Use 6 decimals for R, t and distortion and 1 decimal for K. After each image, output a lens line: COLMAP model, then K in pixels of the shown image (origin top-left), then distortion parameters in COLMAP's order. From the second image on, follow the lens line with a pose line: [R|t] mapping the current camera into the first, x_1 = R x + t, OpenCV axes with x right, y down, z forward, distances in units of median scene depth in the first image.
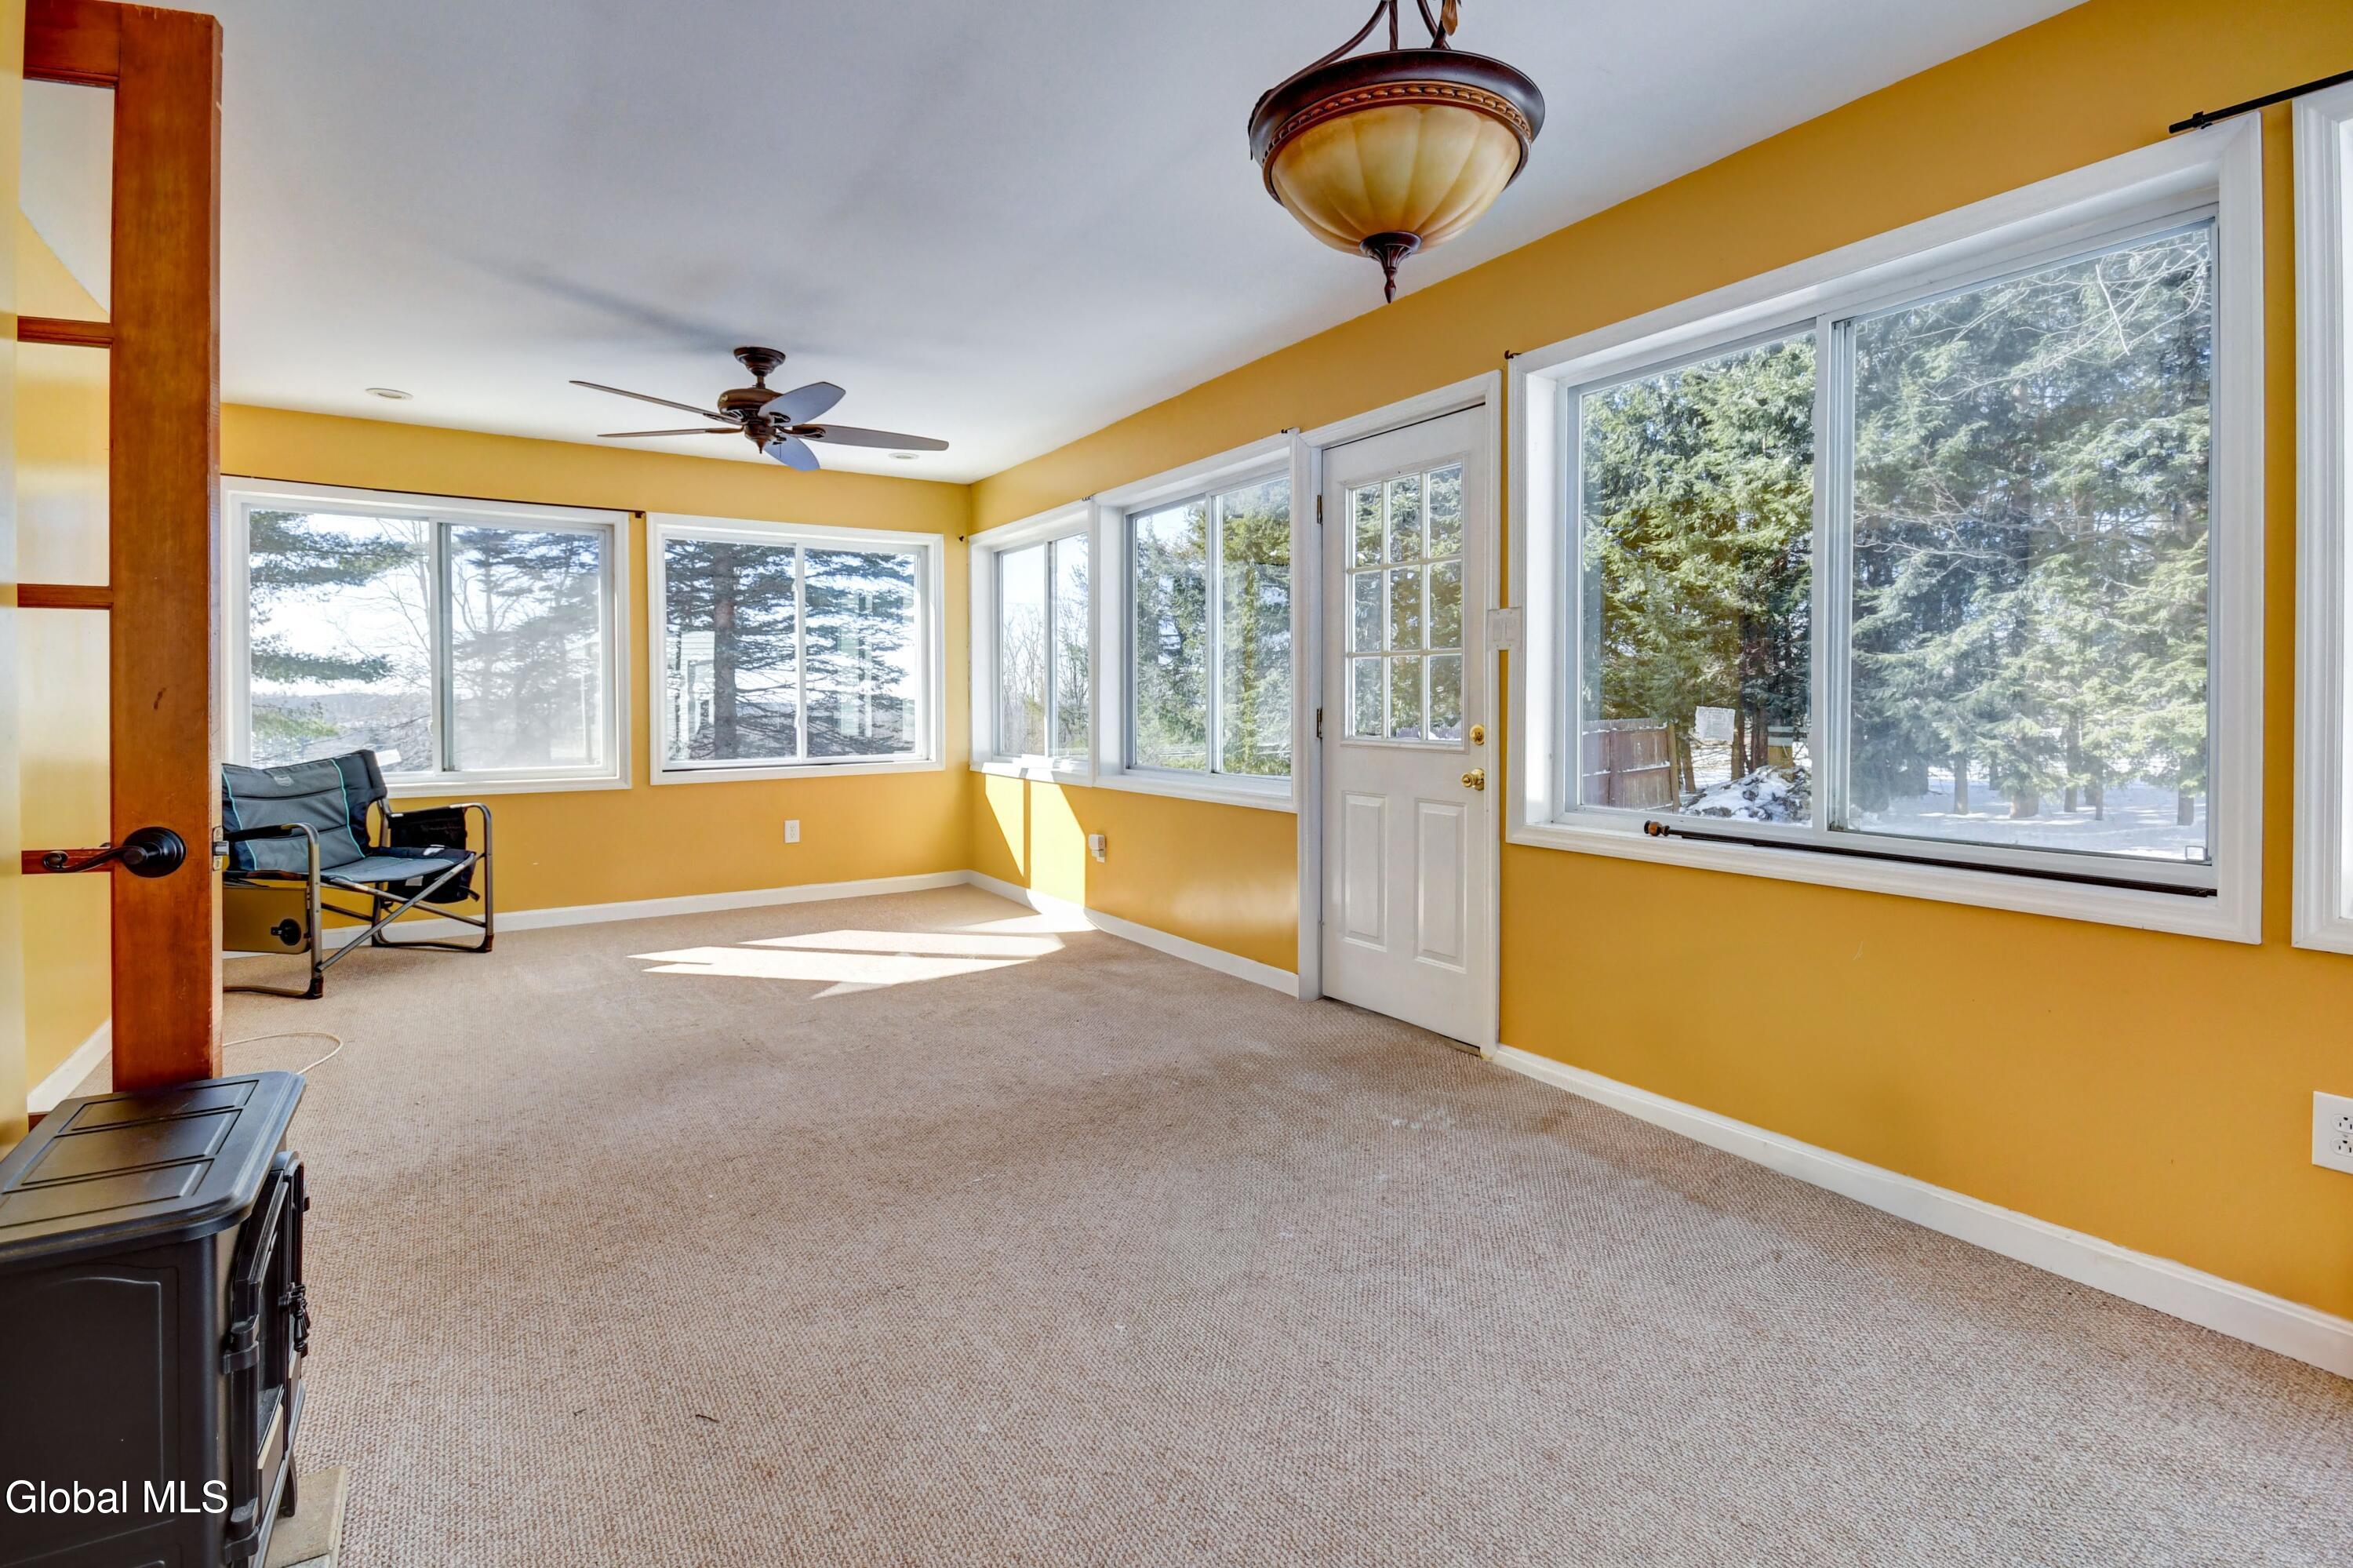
lens RADIAL K [[1120.4, 0, 1178.9], [0, 1120.4, 712.2], [0, 0, 1]] dist [0.003657, 0.000044]
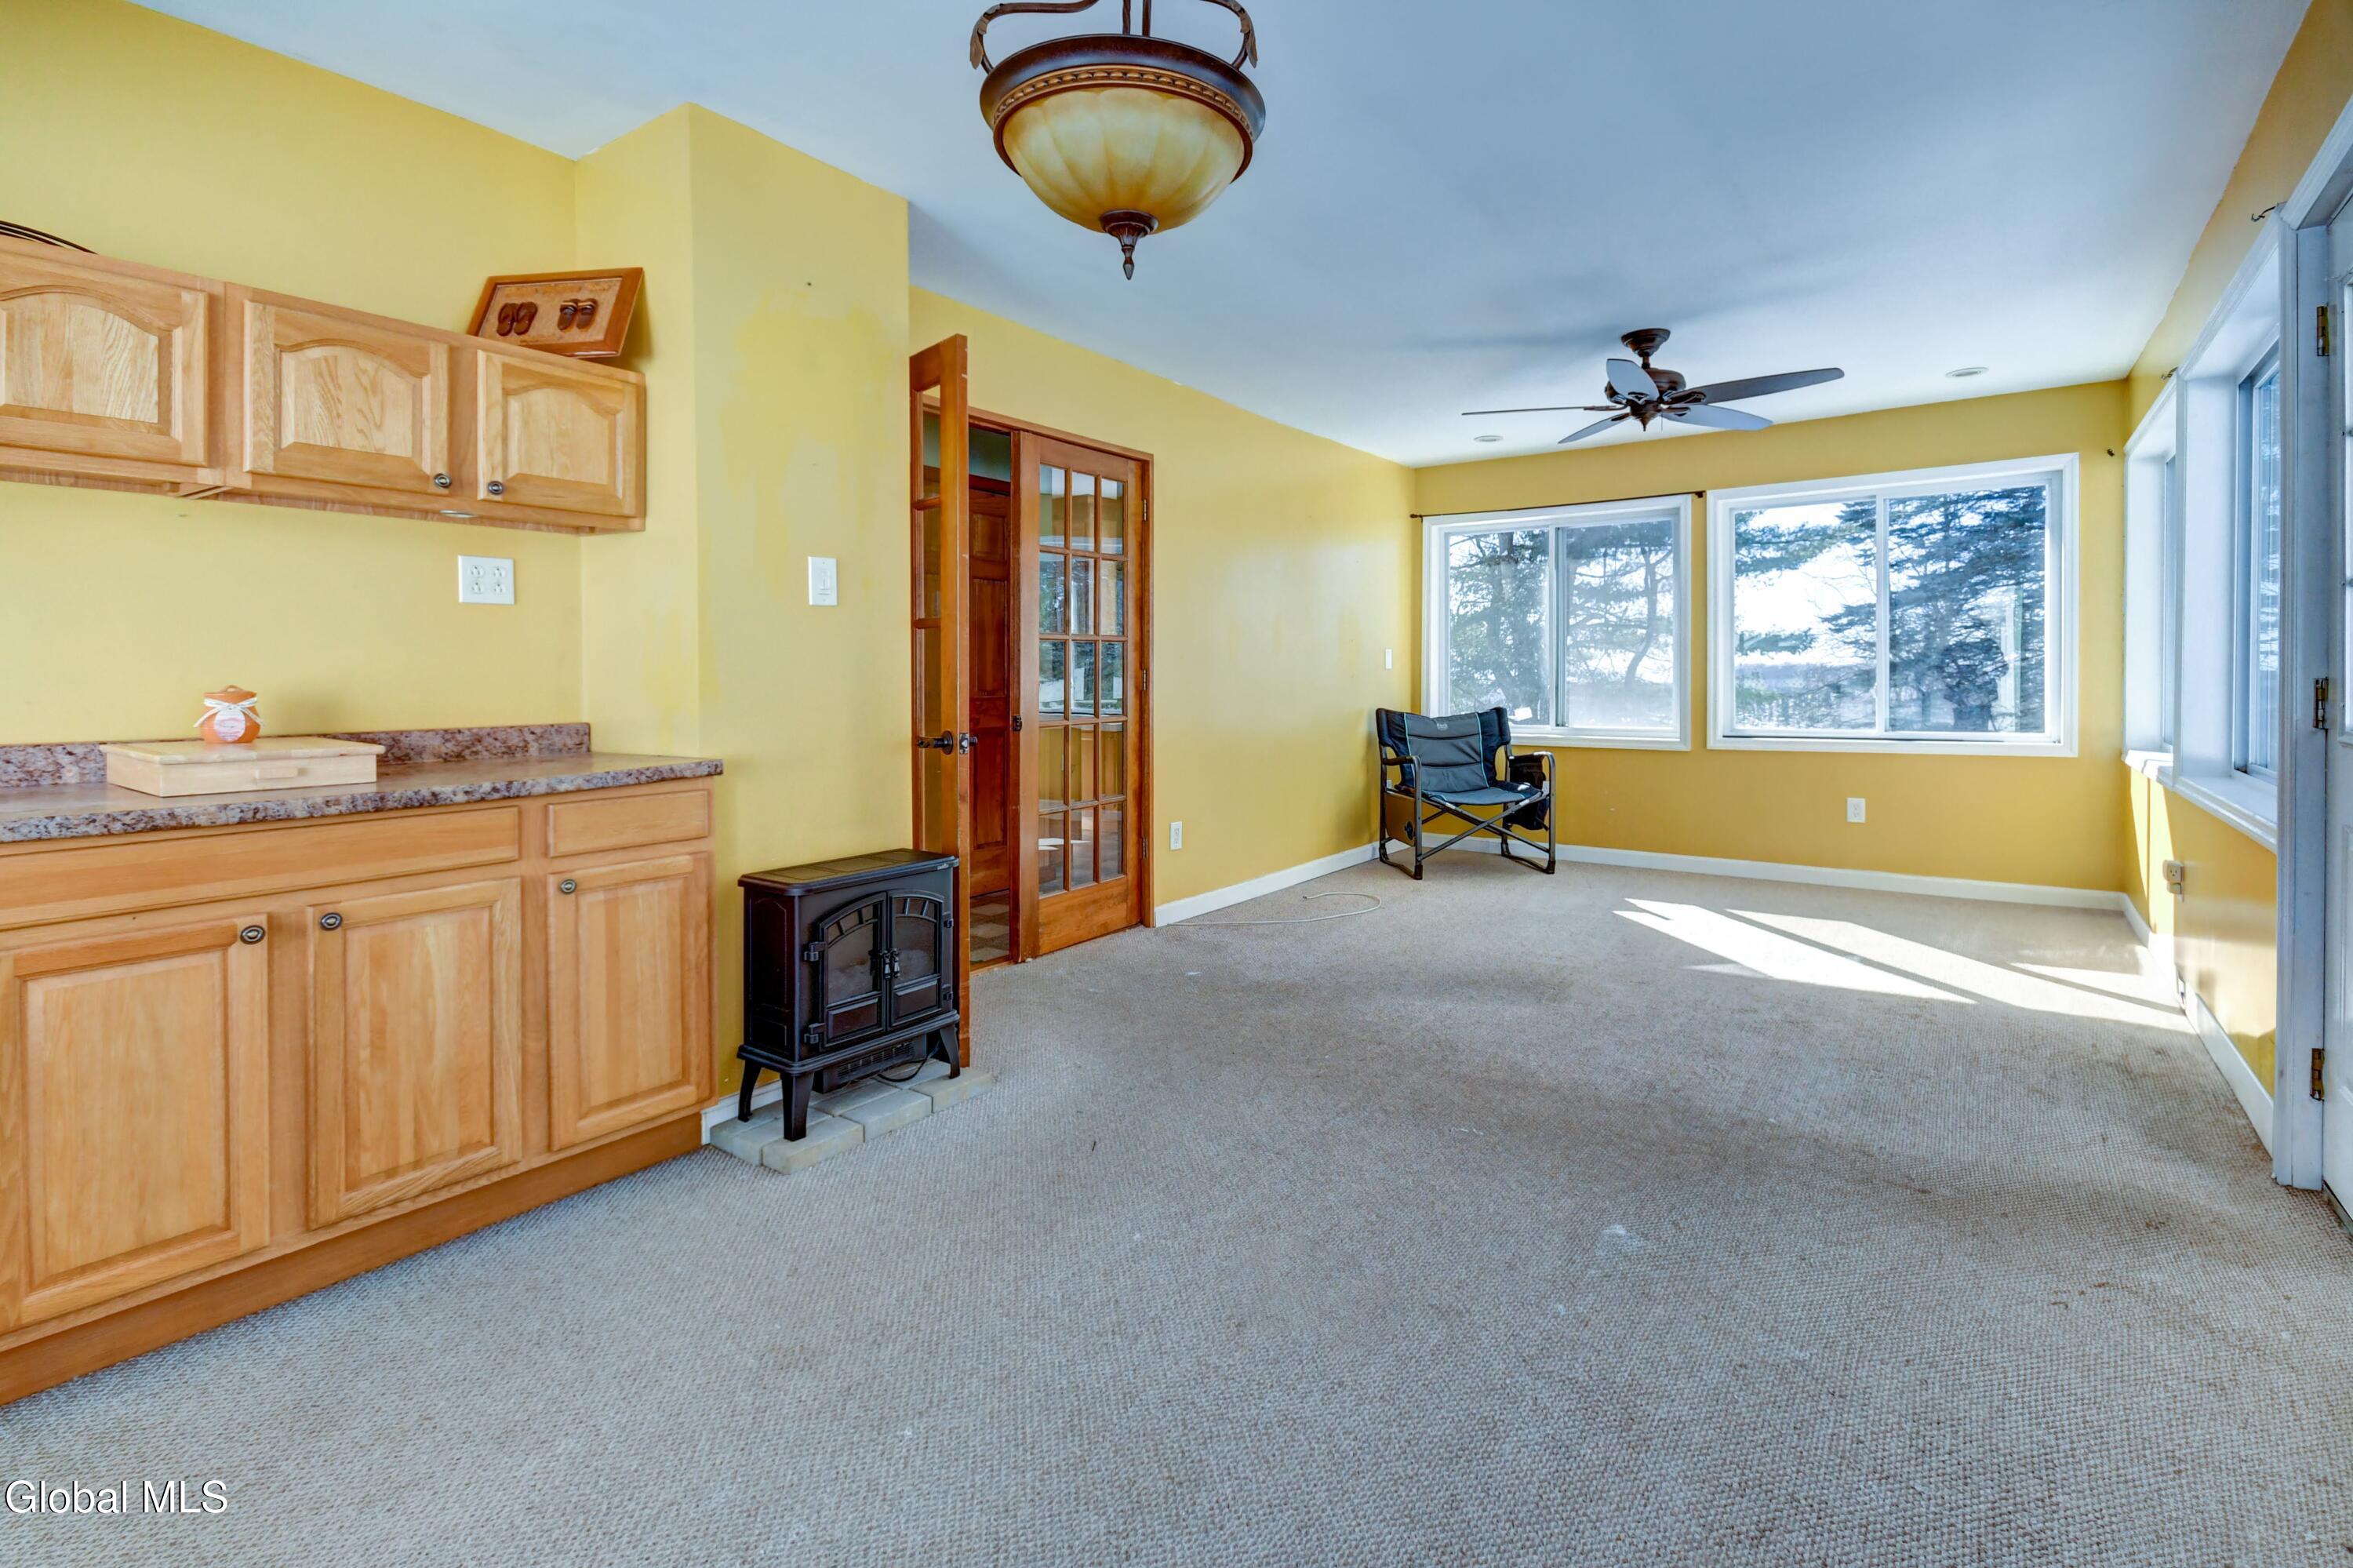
lens RADIAL K [[1072.6, 0, 1200.6], [0, 1072.6, 682.4], [0, 0, 1]] dist [0.000491, -0.001434]
pose [[0.362865, 0.006786, -0.931817, 0.343607], [-0.004722, 0.999974, 0.005443, -0.000866], [0.931830, 0.002425, 0.362887, 0.215464]]
